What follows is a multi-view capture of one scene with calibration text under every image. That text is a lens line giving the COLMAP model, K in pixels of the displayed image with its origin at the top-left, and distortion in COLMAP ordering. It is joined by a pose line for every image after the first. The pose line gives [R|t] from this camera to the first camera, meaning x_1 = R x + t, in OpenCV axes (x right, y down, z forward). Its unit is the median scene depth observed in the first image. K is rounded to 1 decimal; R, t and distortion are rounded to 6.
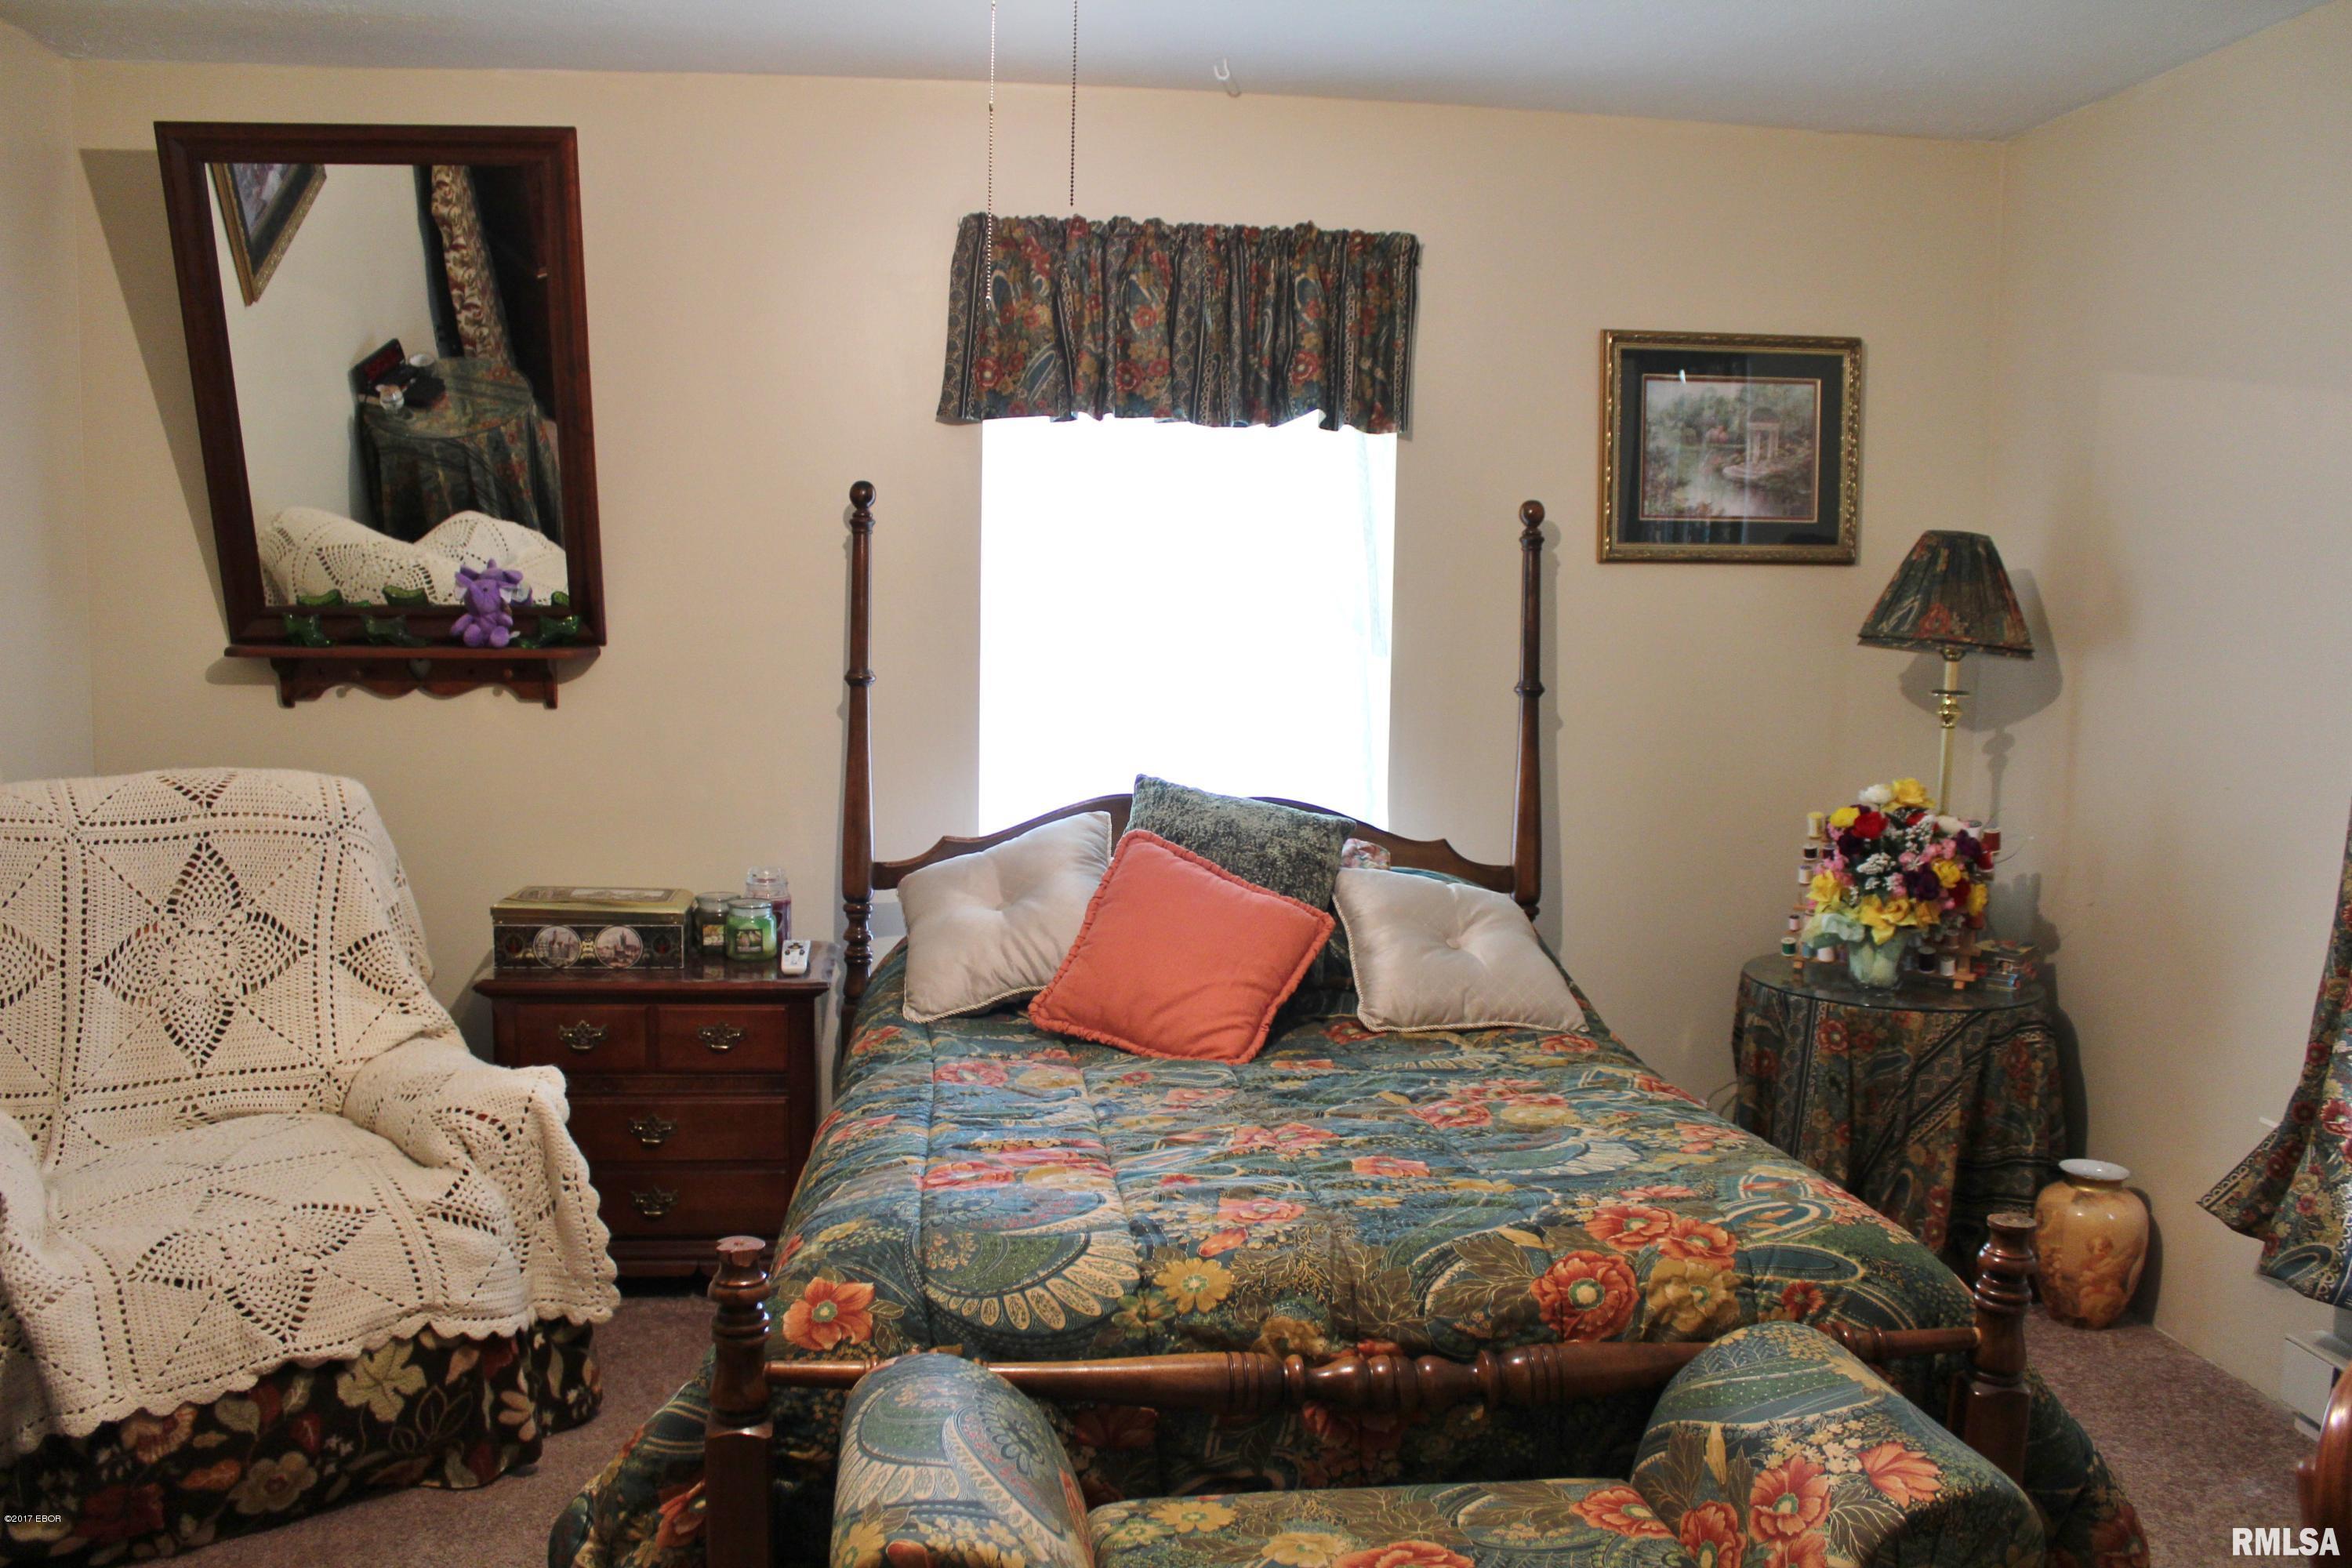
lens RADIAL K [[1989.6, 0, 1157.1], [0, 1989.6, 795.7], [0, 0, 1]] dist [-0.164224, 0.177010]
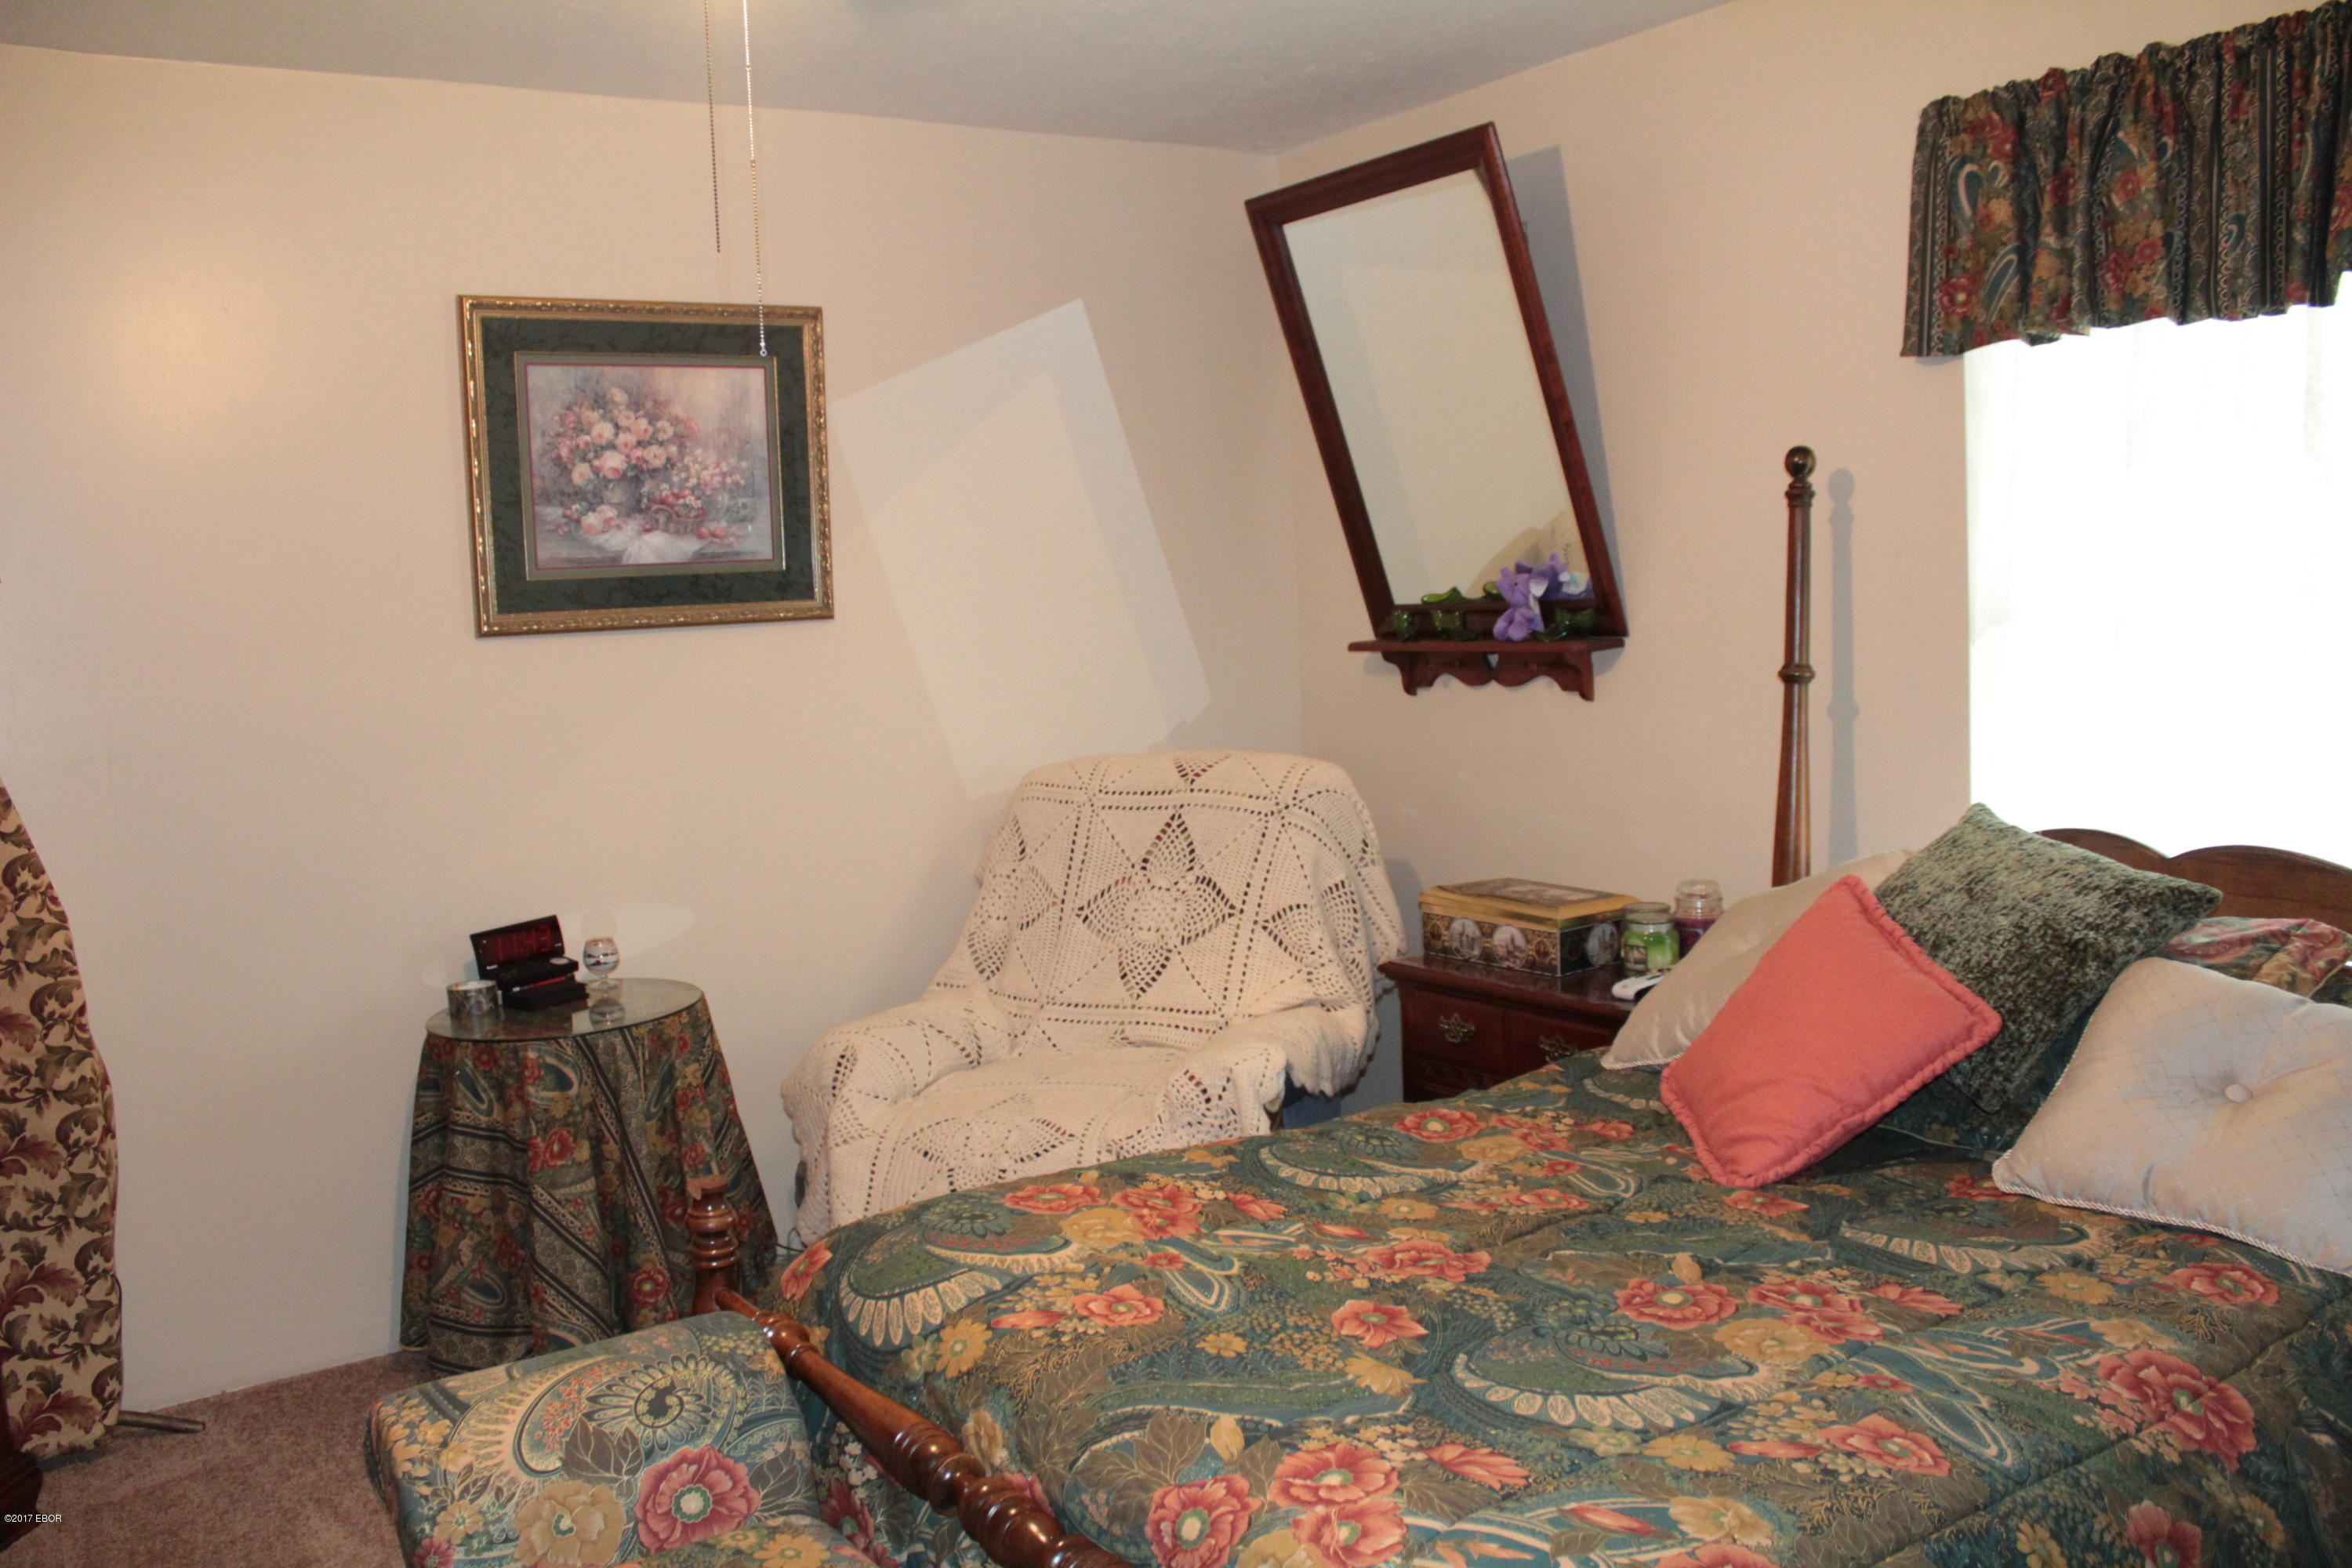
lens RADIAL K [[2058.2, 0, 1174.7], [0, 2058.2, 735.7], [0, 0, 1]] dist [-0.122691, 0.198191]
pose [[0.455414, 0.033693, -0.889642, 0.599592], [-0.035487, 0.999176, 0.019676, -0.046017], [0.889572, 0.022610, 0.456235, 0.401043]]
